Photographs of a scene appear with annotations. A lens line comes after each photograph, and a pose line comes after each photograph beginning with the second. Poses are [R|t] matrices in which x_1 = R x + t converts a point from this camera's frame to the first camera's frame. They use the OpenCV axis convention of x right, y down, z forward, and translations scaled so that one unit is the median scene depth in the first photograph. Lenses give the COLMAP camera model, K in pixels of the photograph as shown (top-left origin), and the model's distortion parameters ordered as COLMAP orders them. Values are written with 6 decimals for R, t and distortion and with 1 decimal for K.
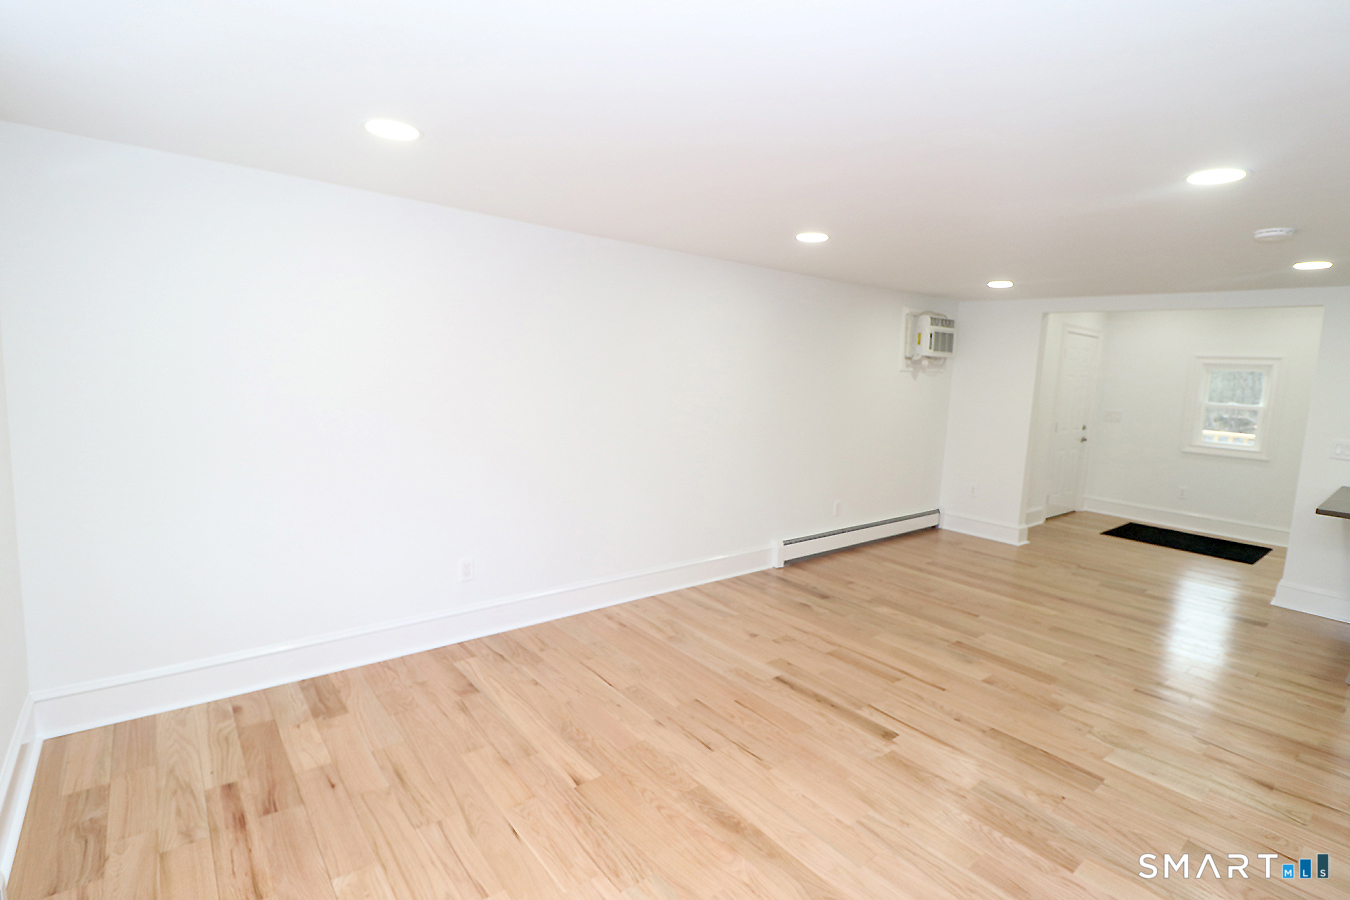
lens RADIAL K [[640.2, 0, 676.8], [0, 640.2, 459.7], [0, 0, 1]] dist [-0.012571, -0.001185]
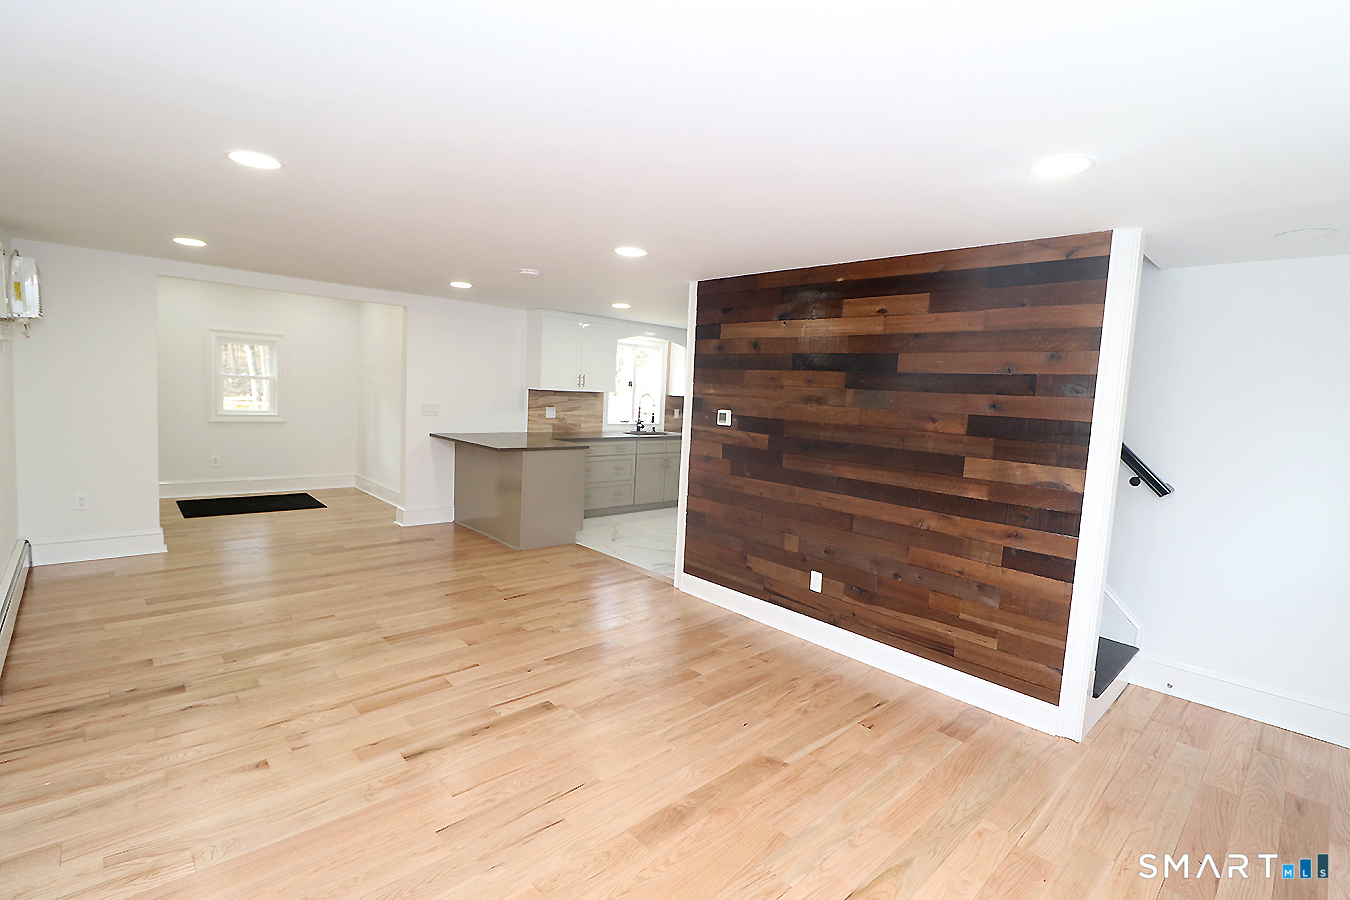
lens RADIAL K [[625.5, 0, 684.1], [0, 625.5, 440.5], [0, 0, 1]] dist [-0.003567, -0.008634]
pose [[-0.077042, -0.126897, 0.988919, -0.494659], [0.084945, 0.987426, 0.133323, -0.098320], [-0.993403, 0.094275, -0.065294, 0.583111]]
